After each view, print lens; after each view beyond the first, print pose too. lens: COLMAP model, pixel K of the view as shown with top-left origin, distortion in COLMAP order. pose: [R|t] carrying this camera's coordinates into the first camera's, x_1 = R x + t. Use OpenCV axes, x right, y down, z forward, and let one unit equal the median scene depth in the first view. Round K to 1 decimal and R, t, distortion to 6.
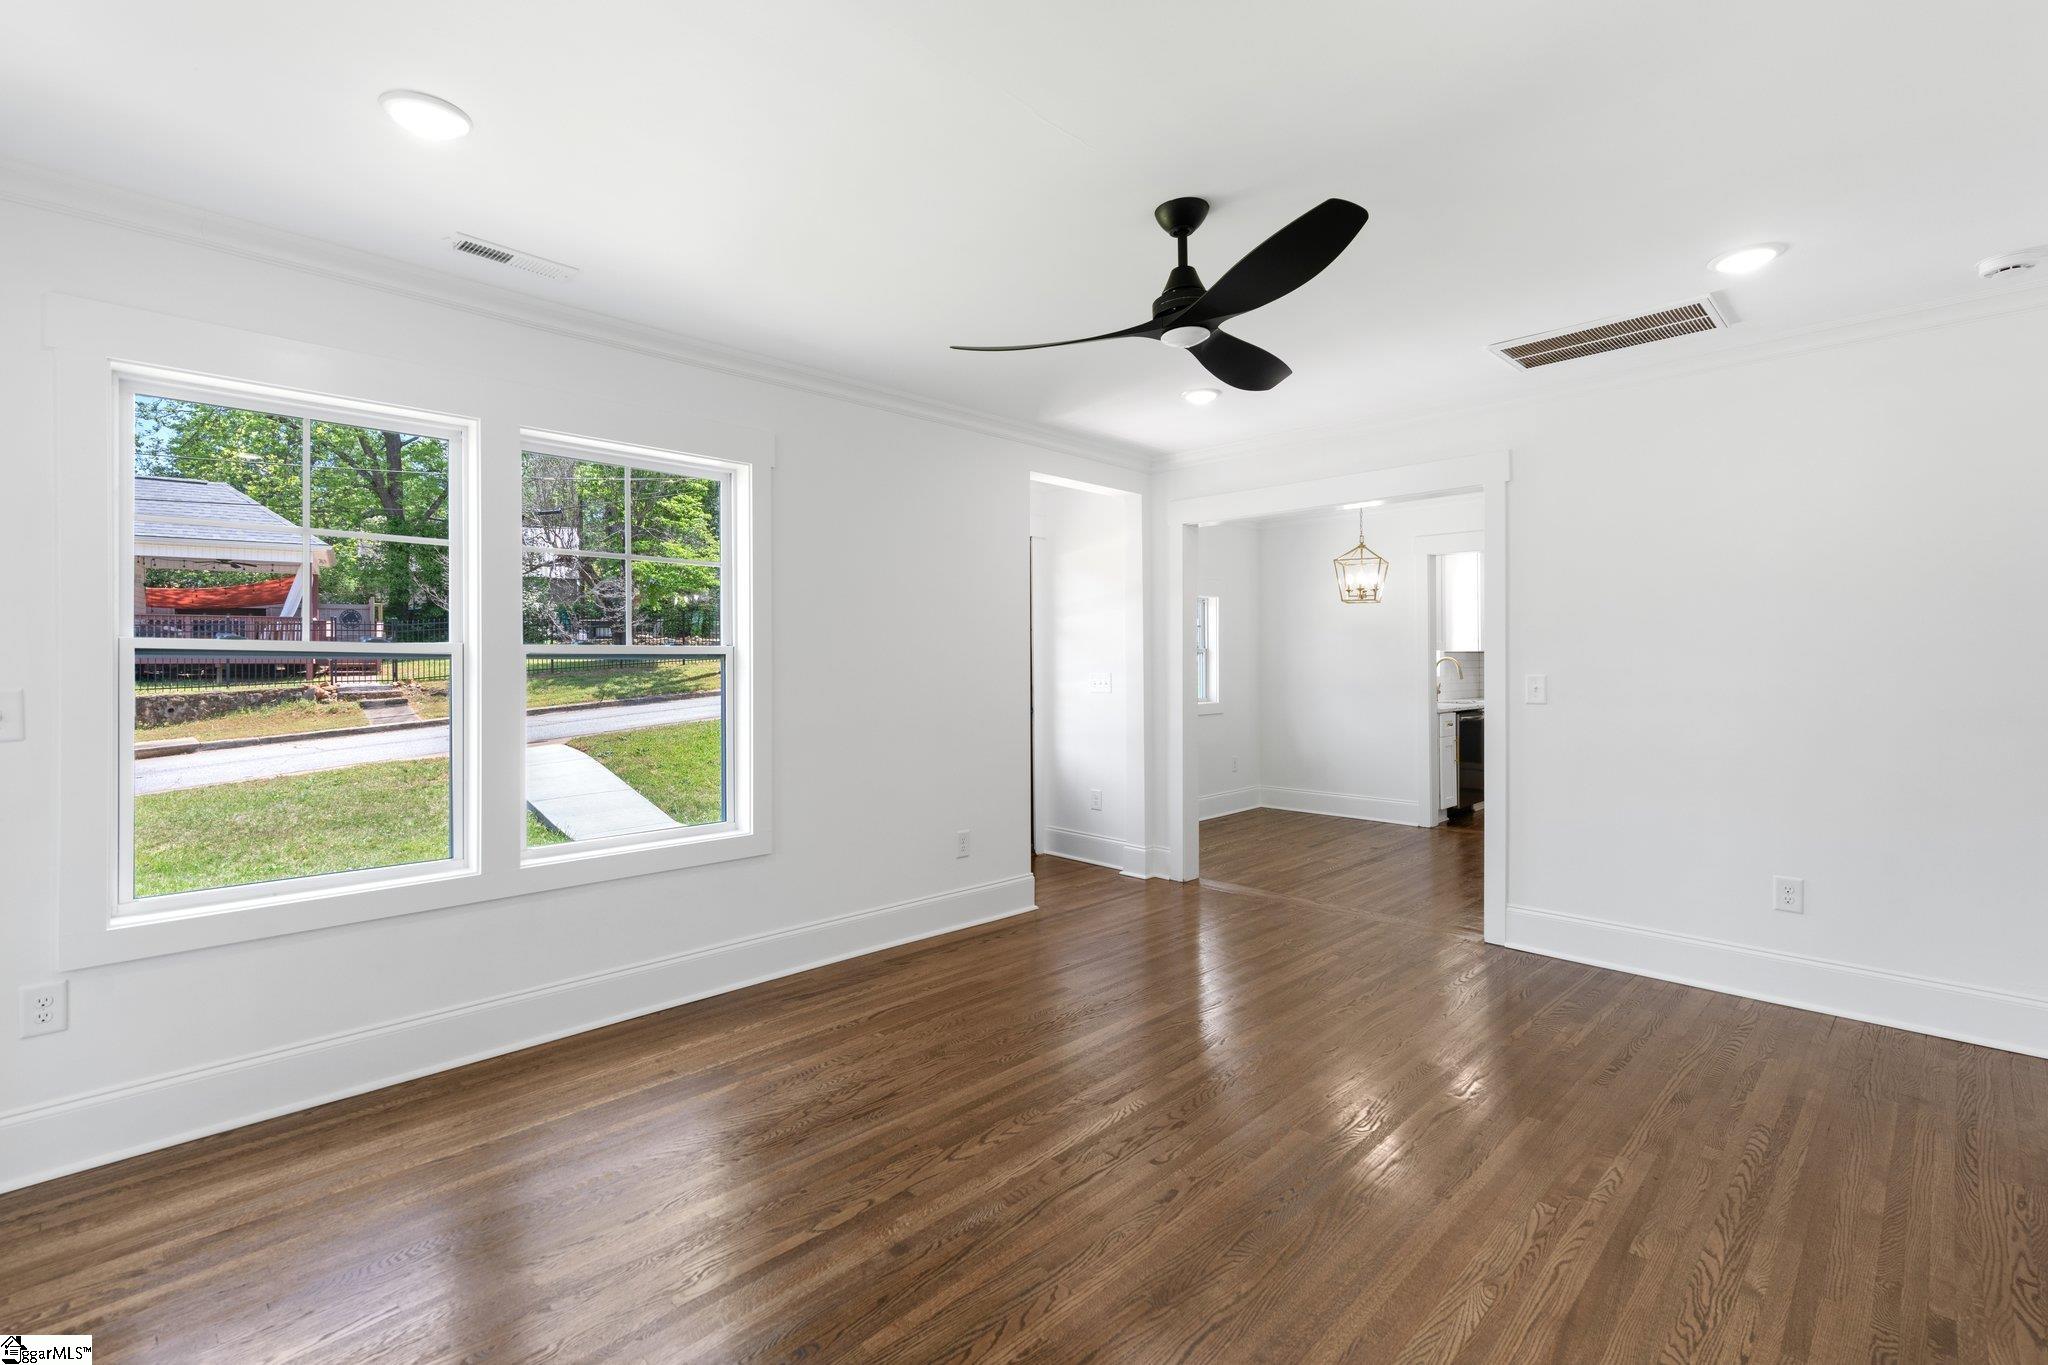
lens RADIAL K [[934.0, 0, 1014.9], [0, 934.0, 653.3], [0, 0, 1]] dist [-0.002206, -0.000194]
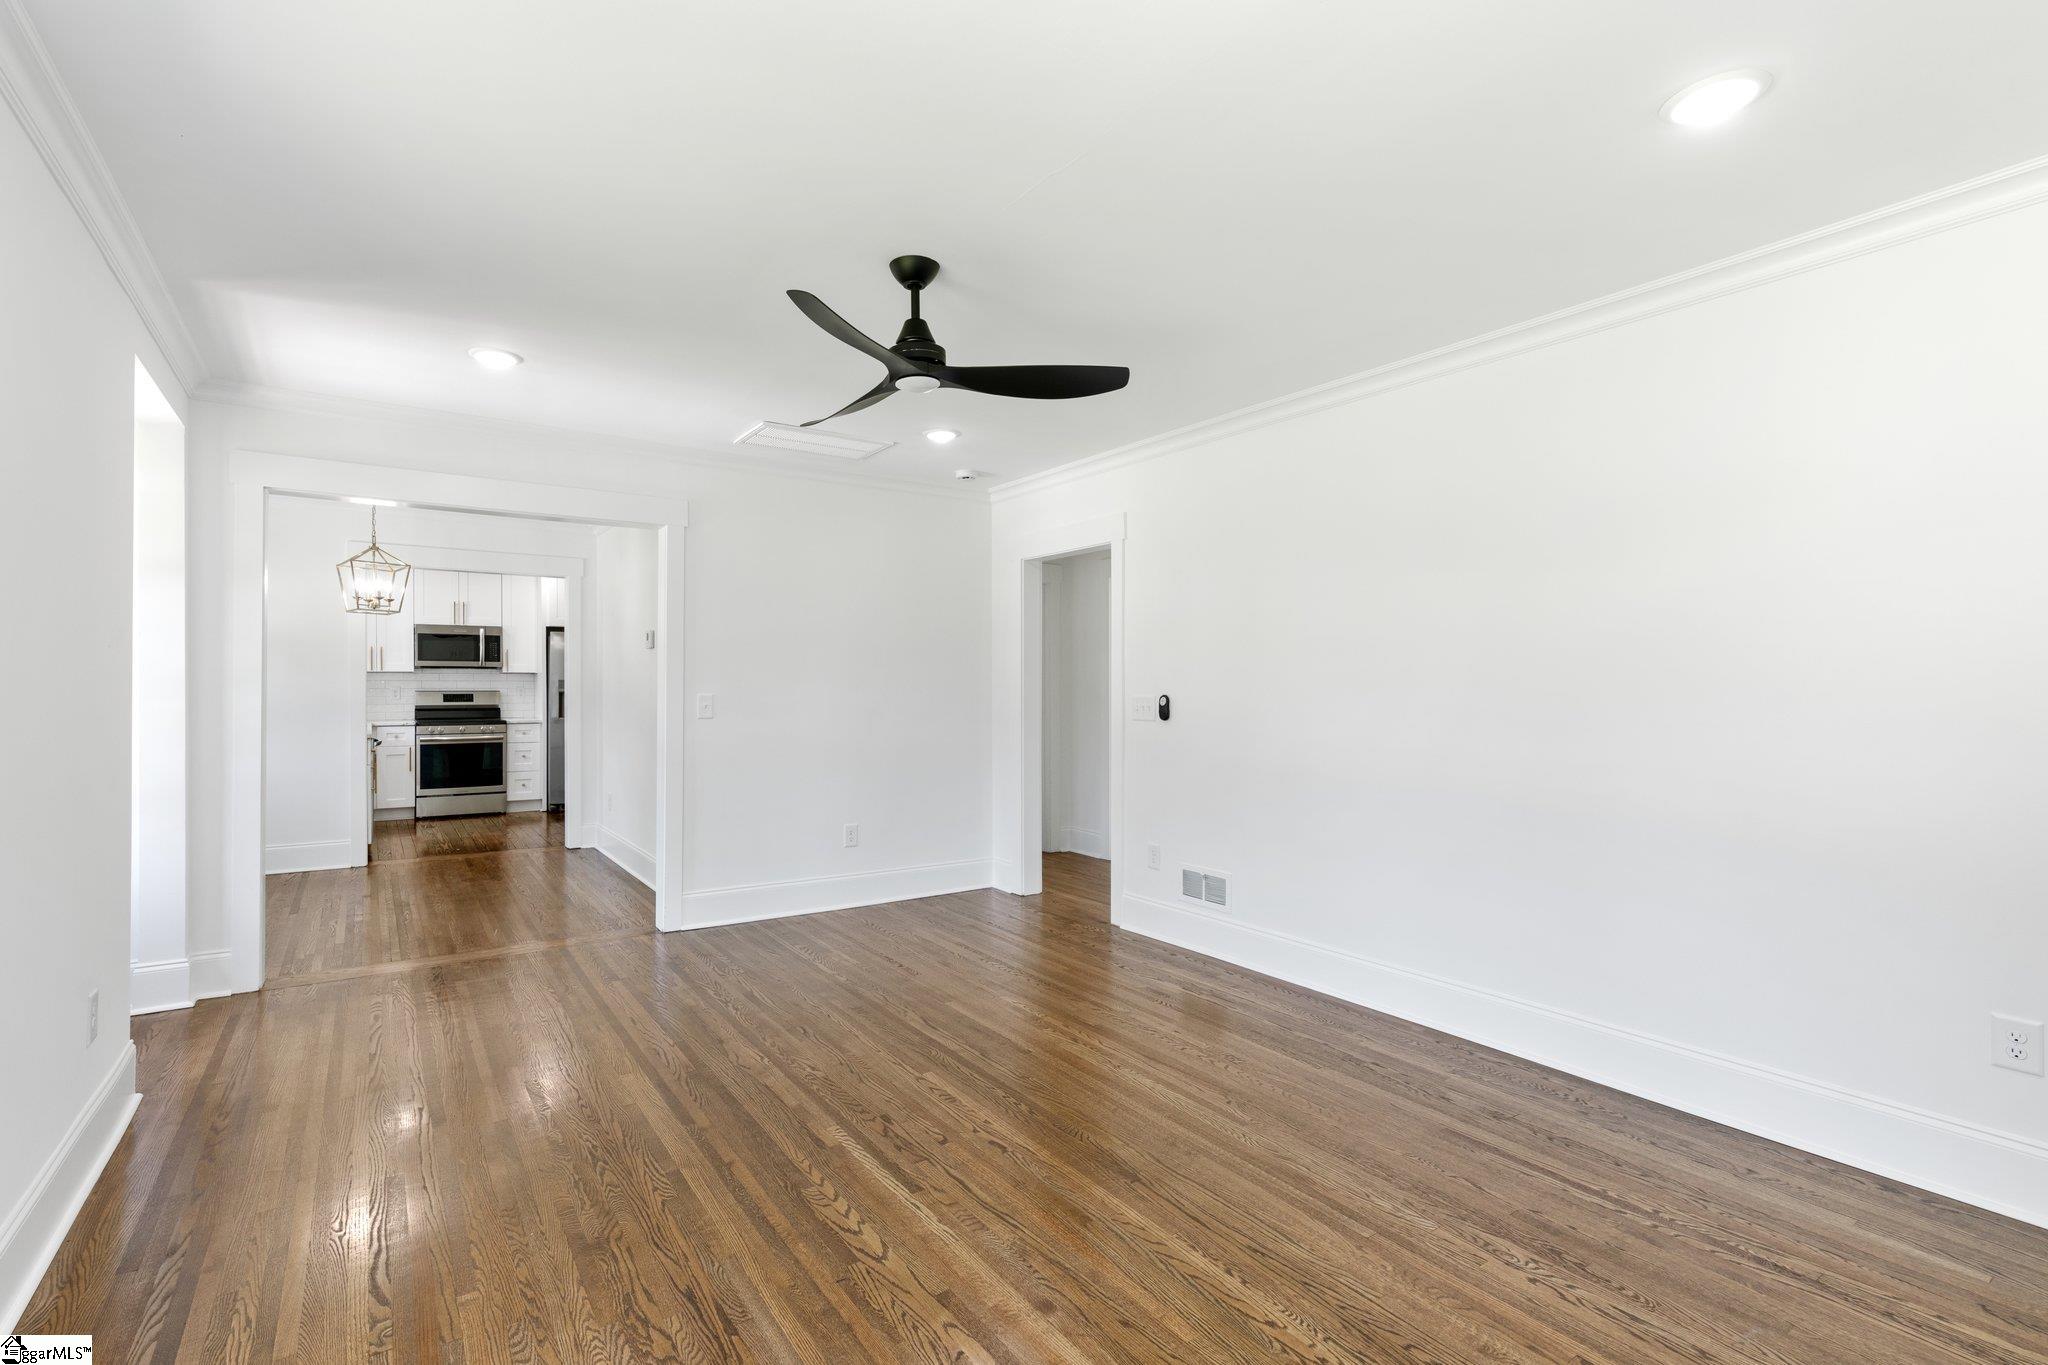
lens RADIAL K [[901.4, 0, 971.1], [0, 901.4, 685.5], [0, 0, 1]] dist [-0.001305, 0.000018]
pose [[0.205034, 0.000700, 0.978755, -0.579891], [-0.011811, 0.999929, 0.001759, 0.007687], [-0.978684, -0.011921, 0.205028, 0.505978]]
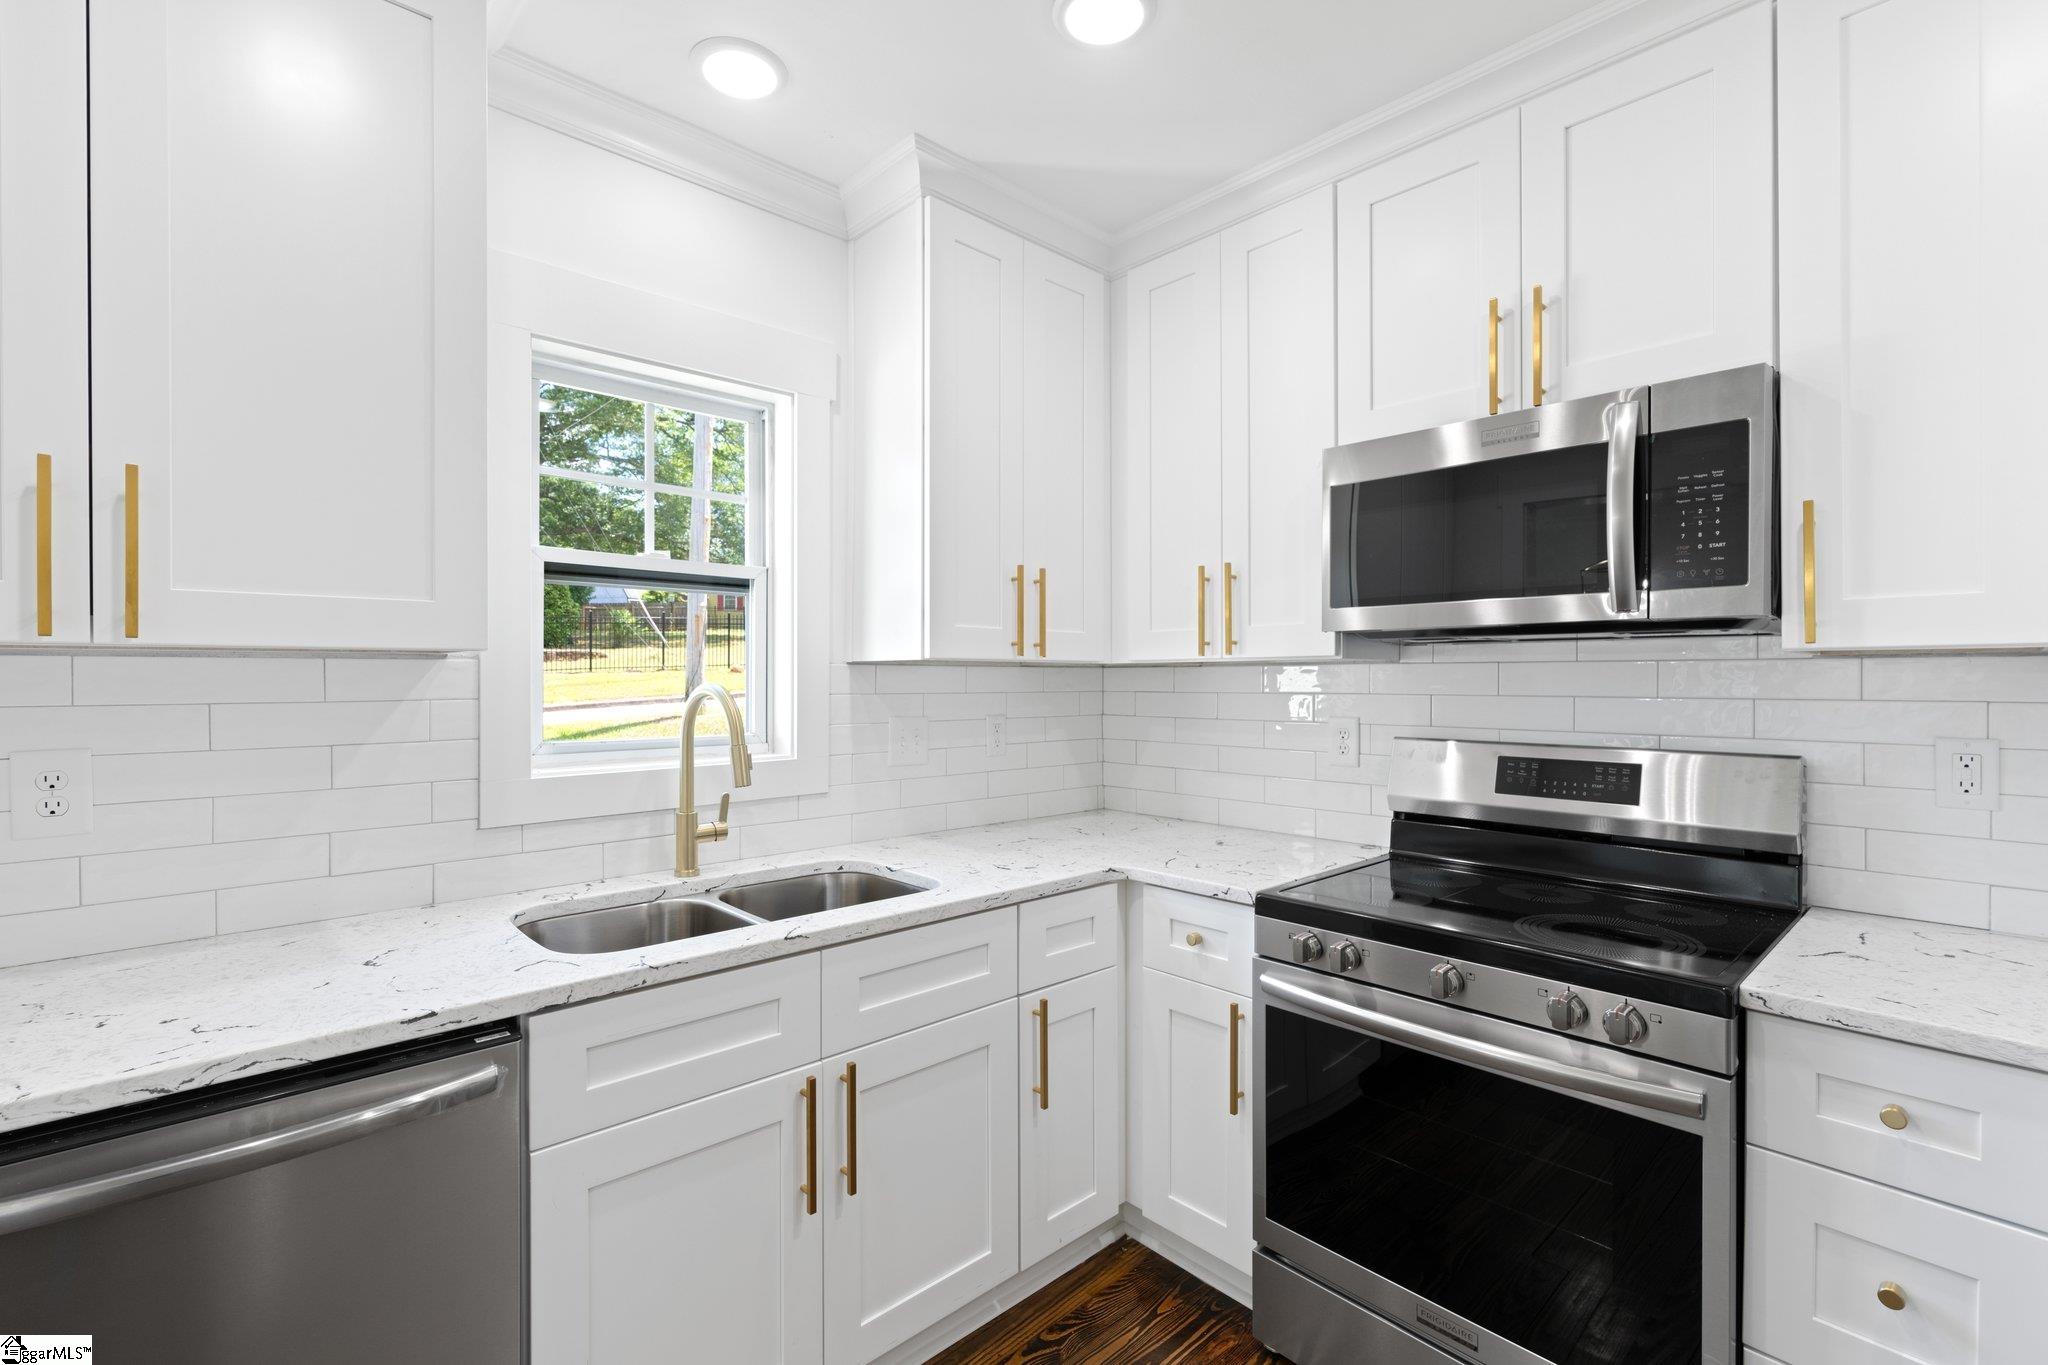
lens RADIAL K [[909.6, 0, 1022.7], [0, 909.6, 678.3], [0, 0, 1]] dist [-0.001267, -0.000036]
pose [[0.998929, 0.001721, -0.046229, 1.322220], [-0.001303, 0.999958, 0.009082, 0.000269], [0.046243, -0.009012, 0.998890, 1.898582]]
